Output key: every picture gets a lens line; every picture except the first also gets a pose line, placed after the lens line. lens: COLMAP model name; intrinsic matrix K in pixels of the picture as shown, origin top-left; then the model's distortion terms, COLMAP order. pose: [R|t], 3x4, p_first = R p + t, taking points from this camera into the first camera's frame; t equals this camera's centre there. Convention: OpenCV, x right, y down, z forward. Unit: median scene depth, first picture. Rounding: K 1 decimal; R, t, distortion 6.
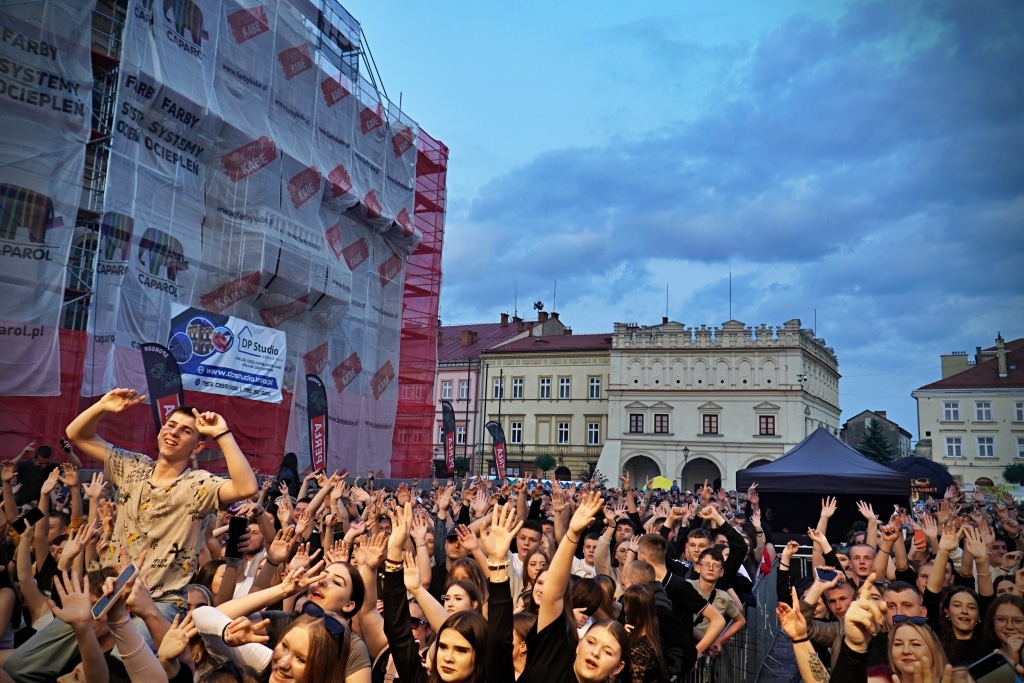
lens RADIAL K [[865.4, 0, 503.1], [0, 865.4, 343.4], [0, 0, 1]] dist [0.015813, -0.024590]
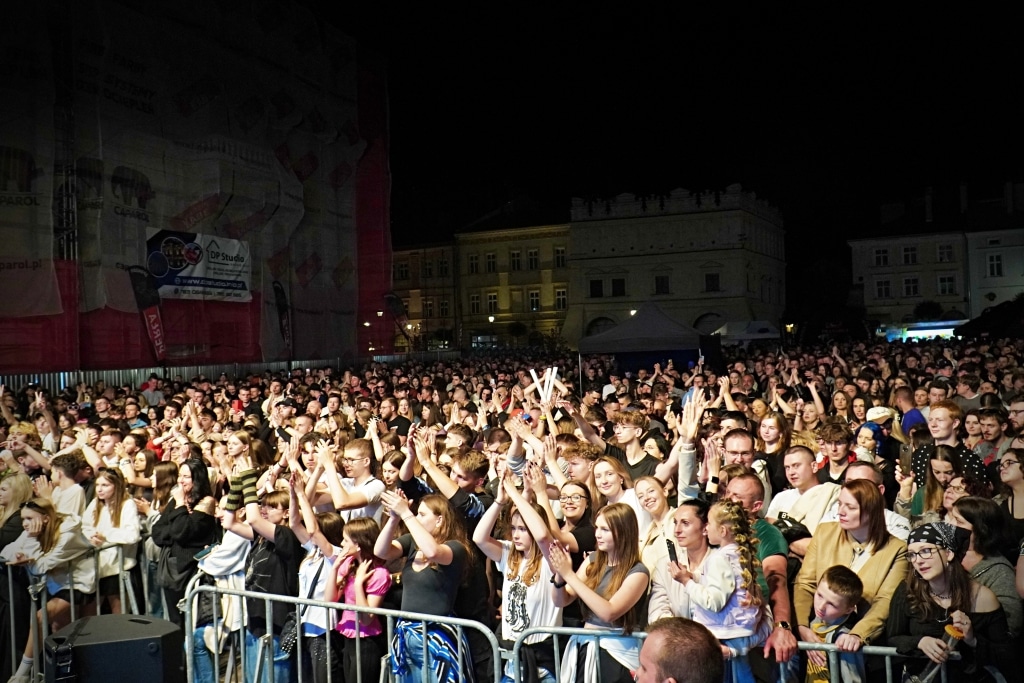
lens RADIAL K [[827.9, 0, 500.4], [0, 827.9, 346.2], [0, 0, 1]] dist [0.000050, -0.015374]
pose [[0.997441, -0.070221, -0.013449, 0.042210], [0.071465, 0.984807, 0.158266, -0.011683], [0.002131, -0.158822, 0.987305, -0.059297]]
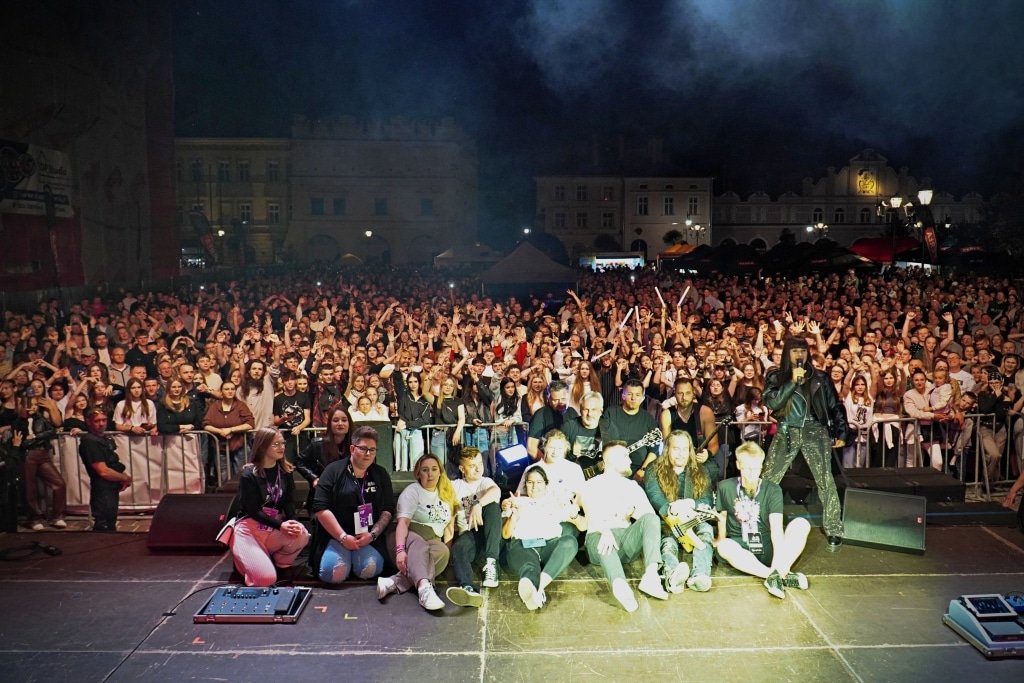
lens RADIAL K [[827.9, 0, 517.7], [0, 827.9, 340.3], [0, 0, 1]] dist [0.000050, -0.015374]
pose [[0.902017, -0.084226, 0.423405, -0.087983], [-0.034323, 0.963686, 0.264823, -0.036820], [-0.430335, -0.253407, 0.866370, -0.108123]]
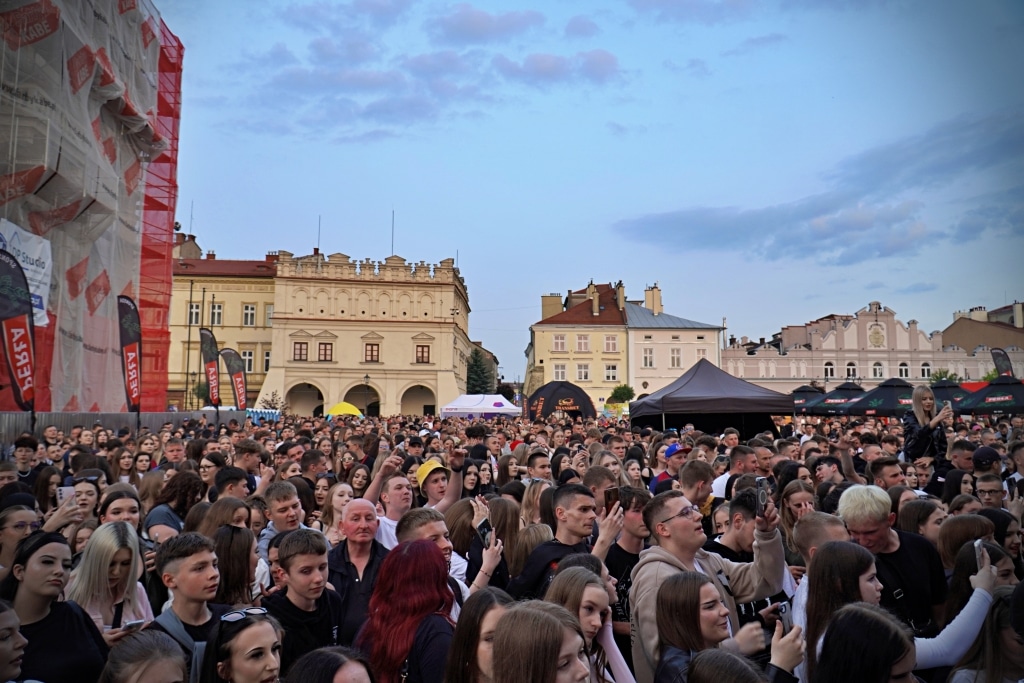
lens RADIAL K [[827.9, 0, 511.2], [0, 827.9, 338.6], [0, 0, 1]] dist [0.000050, -0.015374]
pose [[0.870633, 0.013430, 0.491750, -0.112093], [-0.051315, 0.996653, 0.063632, 0.002759], [-0.489250, -0.080634, 0.868408, 0.037702]]
